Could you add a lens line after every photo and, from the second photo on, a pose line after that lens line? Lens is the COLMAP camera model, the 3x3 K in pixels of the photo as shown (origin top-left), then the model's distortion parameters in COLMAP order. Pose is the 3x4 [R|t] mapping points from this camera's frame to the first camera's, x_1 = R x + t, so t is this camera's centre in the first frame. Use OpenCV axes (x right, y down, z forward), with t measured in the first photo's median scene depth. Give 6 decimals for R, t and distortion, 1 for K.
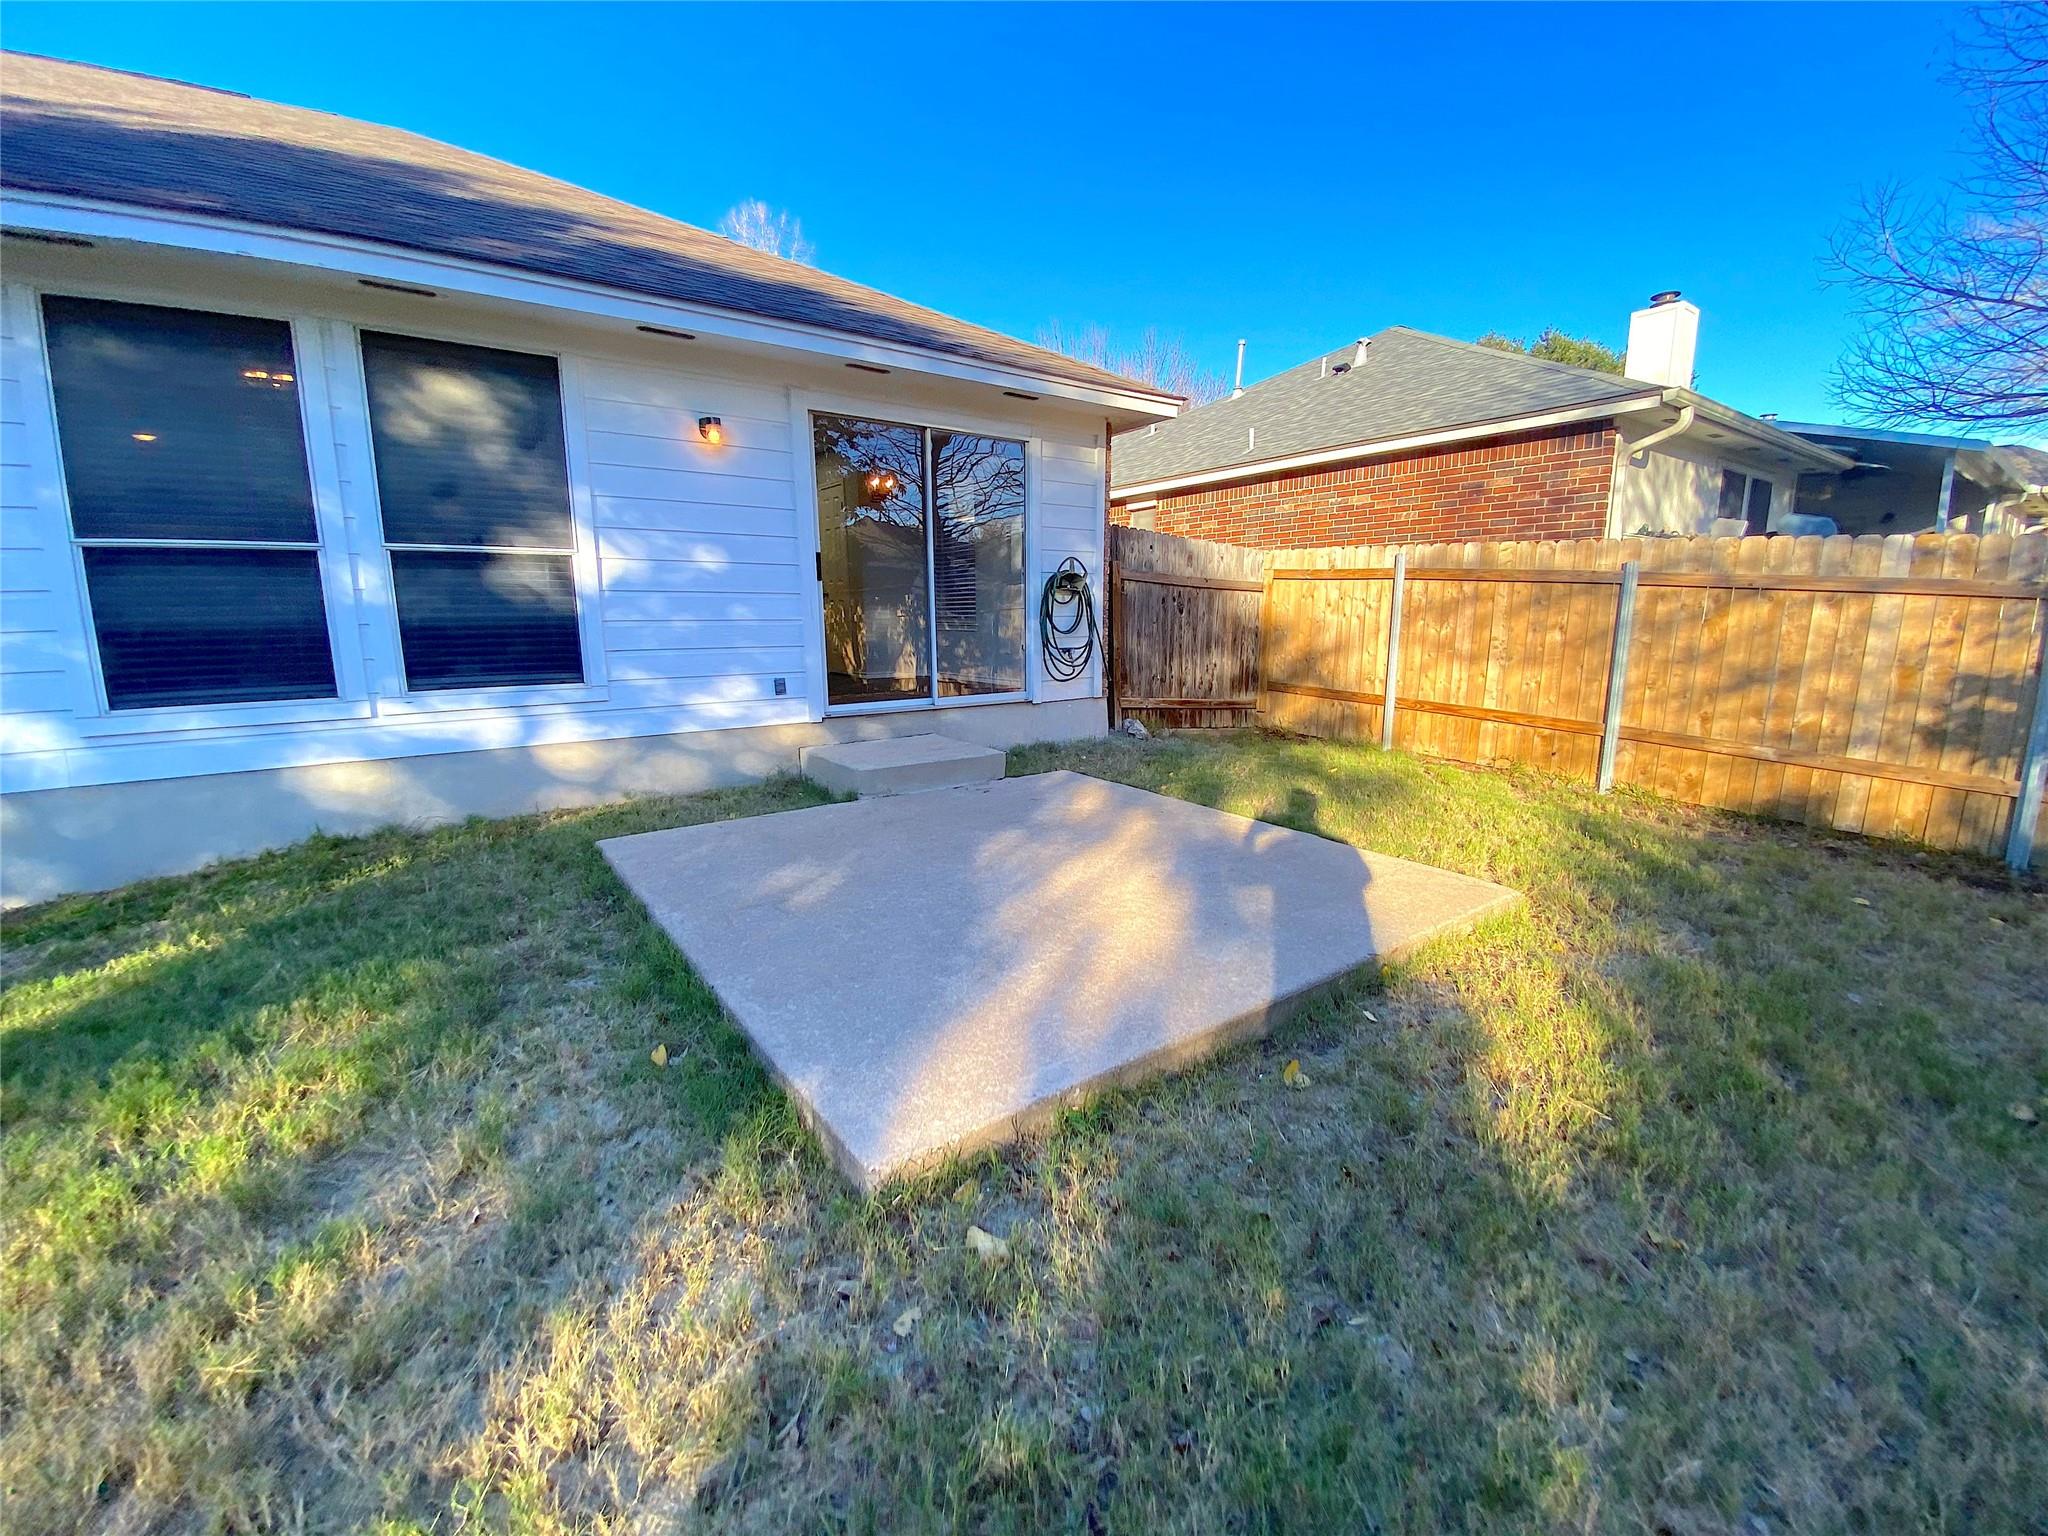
lens RADIAL K [[820.0, 0, 1020.5], [0, 820.0, 767.0], [0, 0, 1]] dist [0.043979, -0.039420]
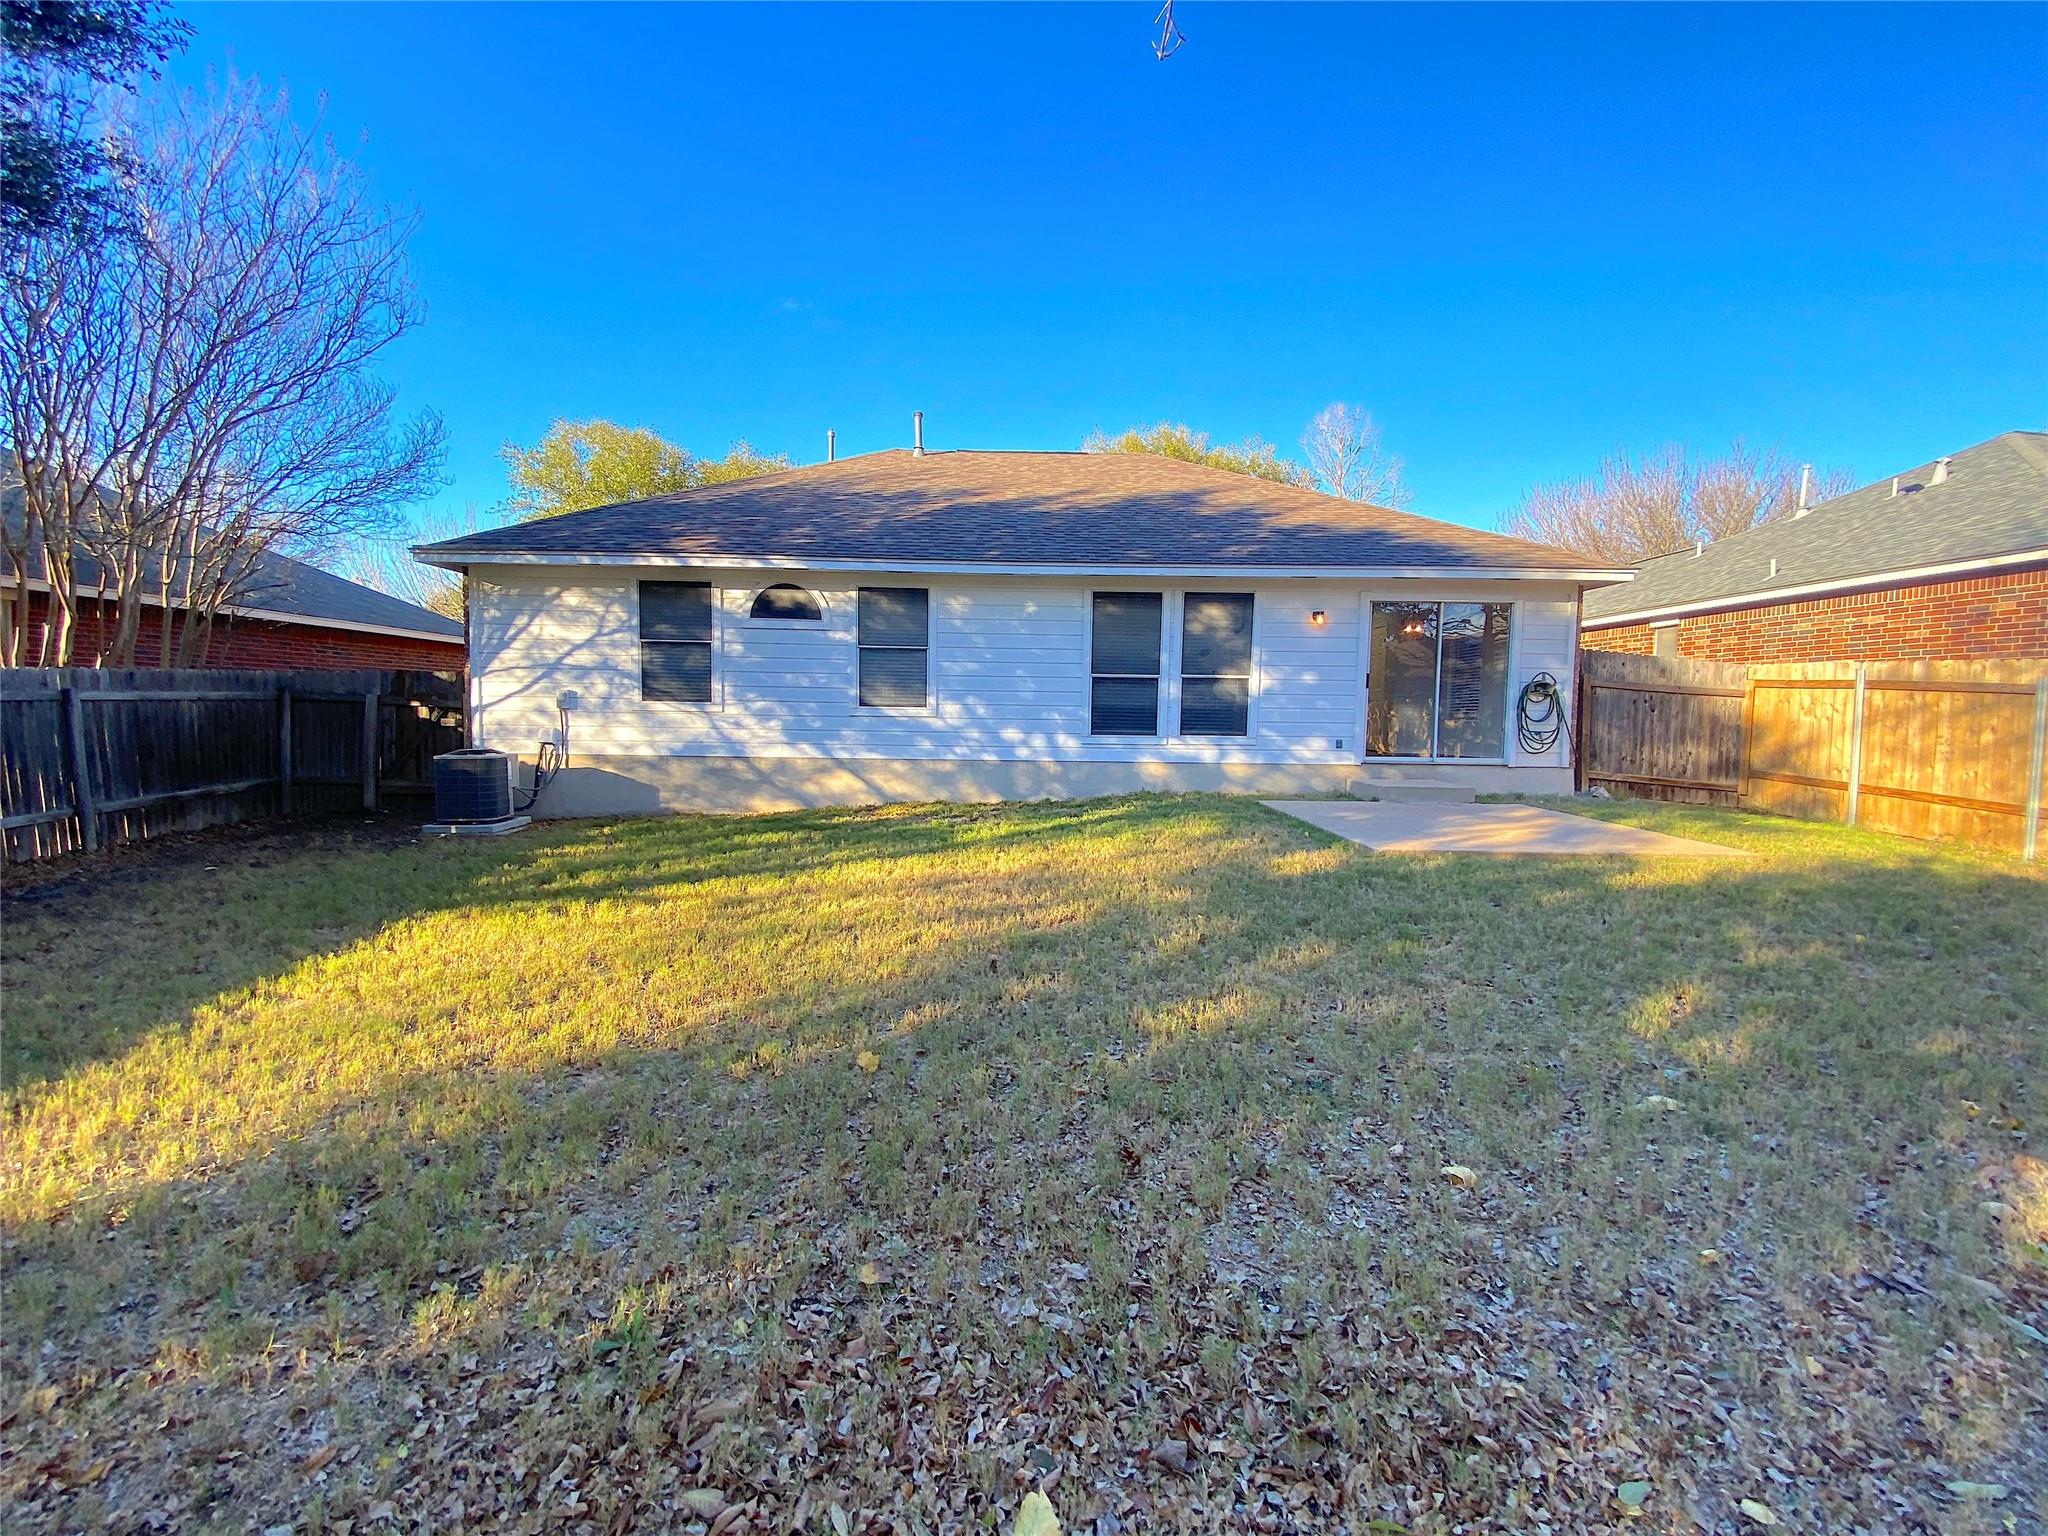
lens RADIAL K [[820.0, 0, 1020.5], [0, 820.0, 767.0], [0, 0, 1]] dist [0.043979, -0.039420]
pose [[0.814851, 0.055181, -0.577037, 0.156907], [-0.127376, 0.988173, -0.085375, 0.160001], [0.565502, 0.143069, 0.812243, -0.718914]]
